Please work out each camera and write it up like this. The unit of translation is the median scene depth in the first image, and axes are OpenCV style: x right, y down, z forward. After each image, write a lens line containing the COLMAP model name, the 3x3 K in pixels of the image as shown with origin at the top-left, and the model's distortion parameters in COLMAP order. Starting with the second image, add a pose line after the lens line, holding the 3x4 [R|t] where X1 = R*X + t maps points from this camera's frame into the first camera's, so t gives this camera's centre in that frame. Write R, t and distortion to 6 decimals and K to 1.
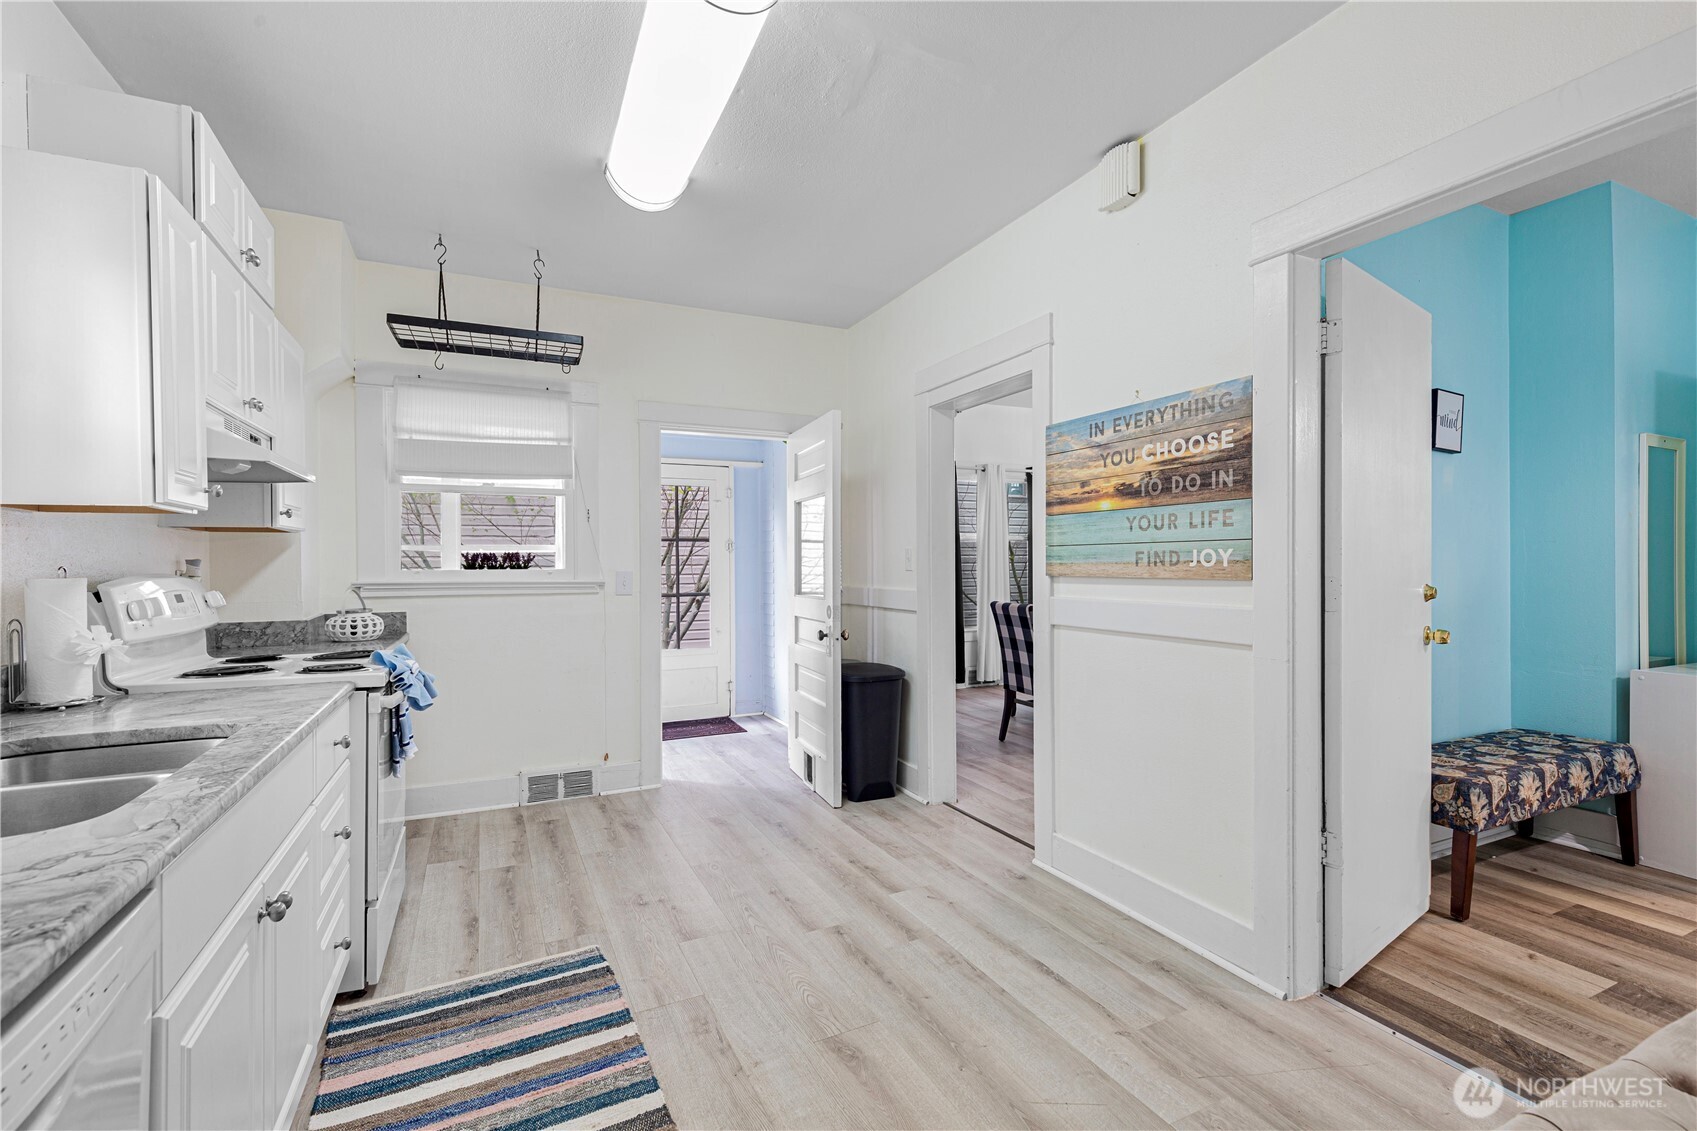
lens RADIAL K [[742.2, 0, 853.4], [0, 742.2, 571.6], [0, 0, 1]] dist [0.002106, 0.000198]
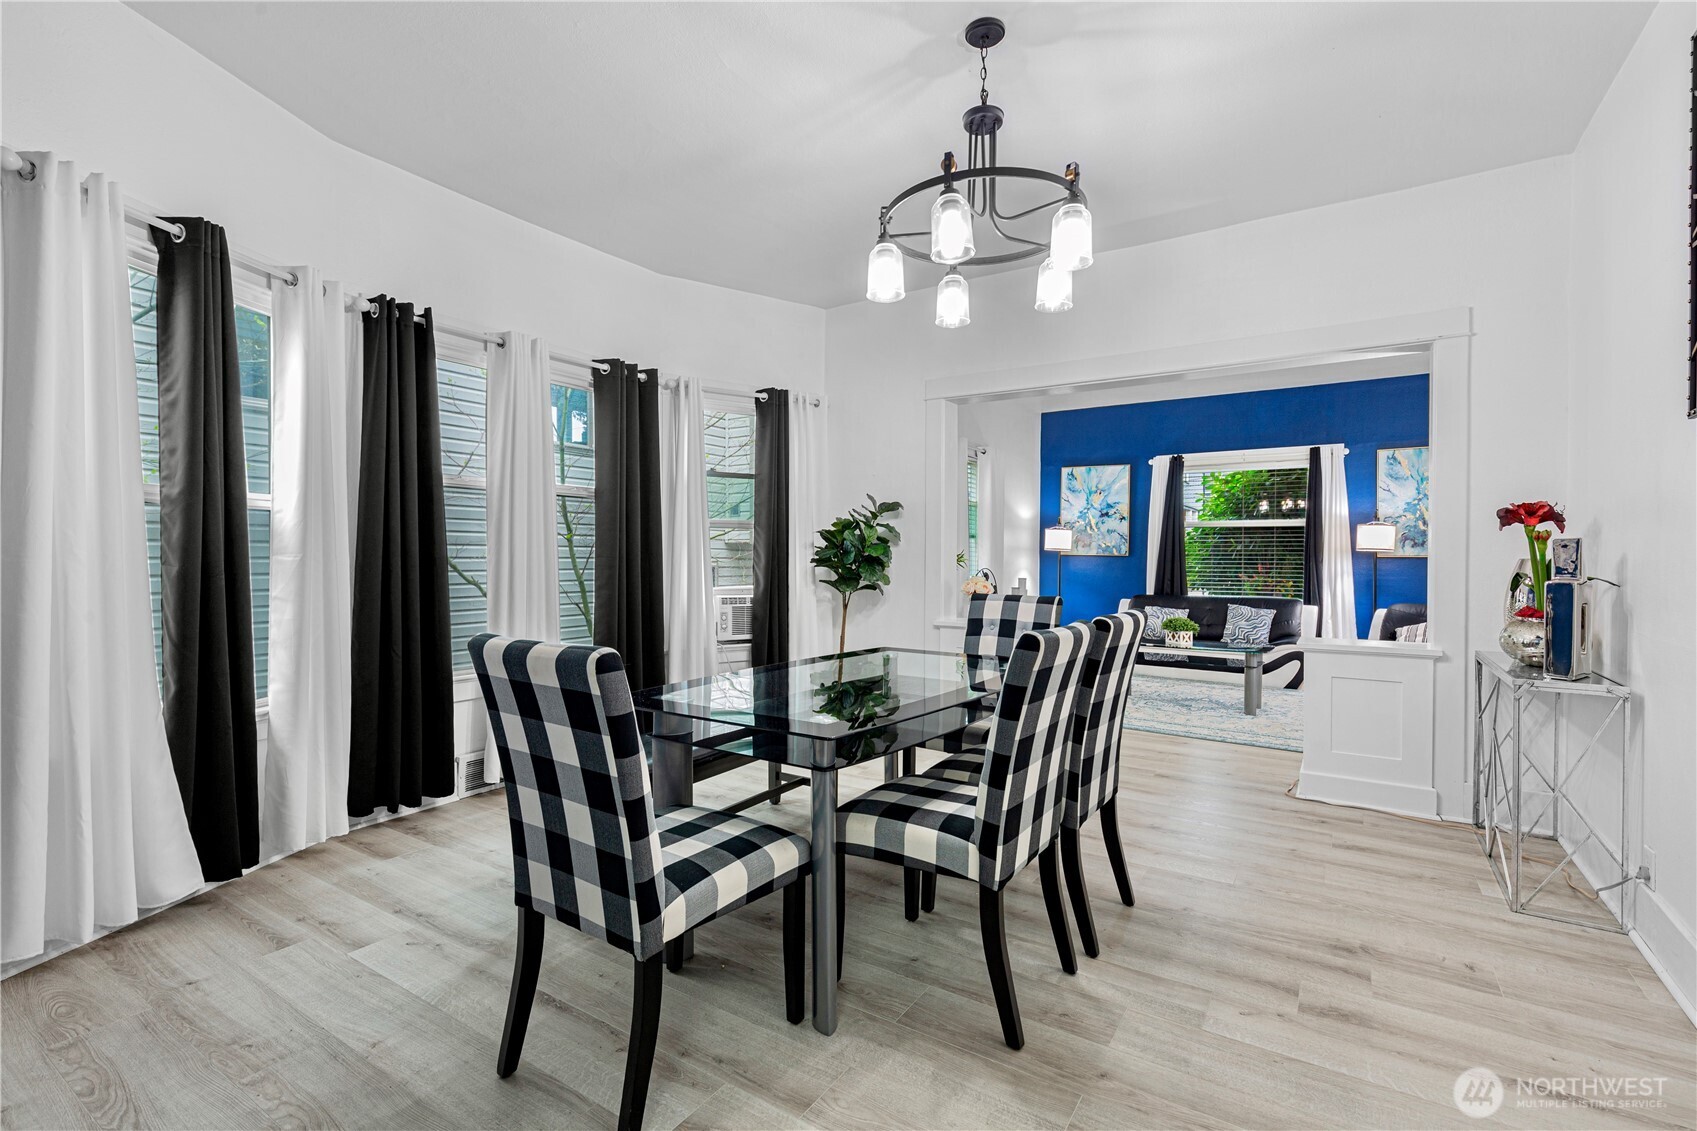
lens RADIAL K [[742.2, 0, 845.5], [0, 742.2, 570.0], [0, 0, 1]] dist [0.002106, 0.000198]
pose [[0.849511, 0.001607, 0.527568, 0.164182], [-0.004671, 0.999979, 0.004476, 0.011421], [-0.527550, -0.006267, 0.849501, 0.694740]]
